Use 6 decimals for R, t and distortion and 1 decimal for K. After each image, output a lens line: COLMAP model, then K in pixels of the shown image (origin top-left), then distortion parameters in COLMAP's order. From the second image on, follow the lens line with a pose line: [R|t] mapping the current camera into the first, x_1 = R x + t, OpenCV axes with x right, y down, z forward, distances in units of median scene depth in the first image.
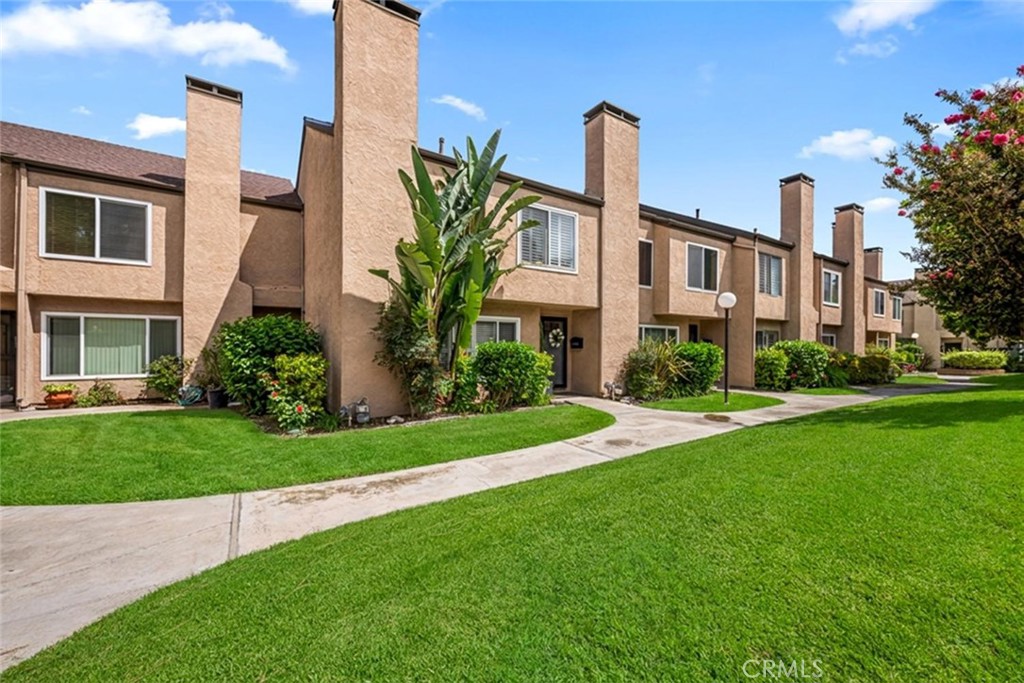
lens RADIAL K [[413.5, 0, 516.1], [0, 413.5, 330.7], [0, 0, 1]] dist [0.000235, 0.000075]
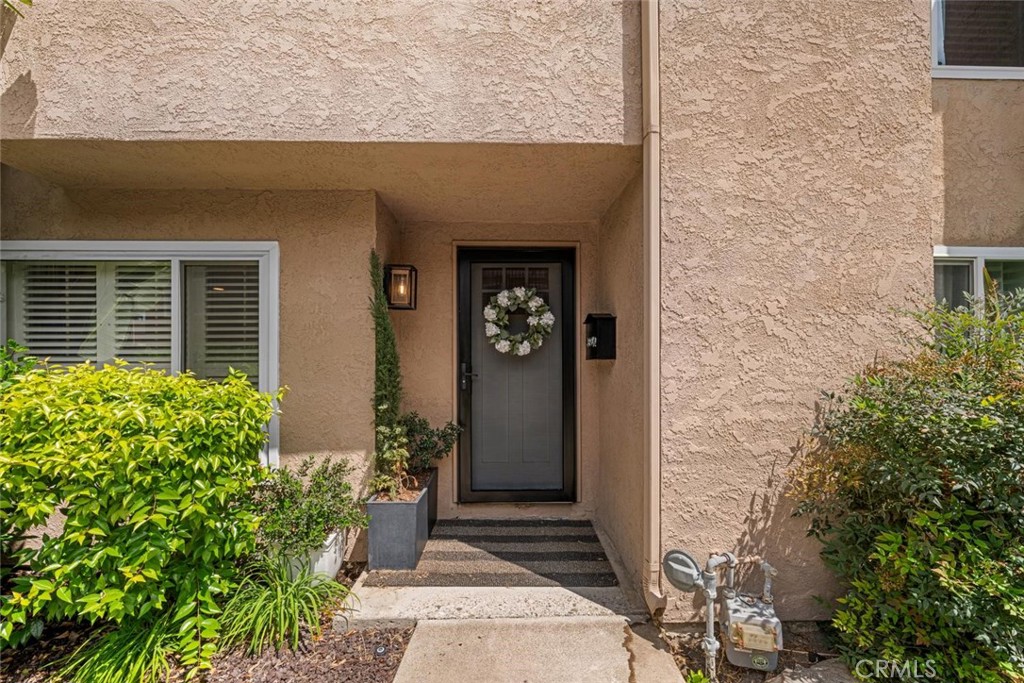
lens RADIAL K [[413.5, 0, 516.1], [0, 413.5, 330.7], [0, 0, 1]] dist [0.000235, 0.000075]
pose [[0.849550, -0.035512, -0.526311, 0.241317], [0.026577, 0.999346, -0.024530, 0.030582], [0.526837, 0.006852, 0.849938, 0.777695]]
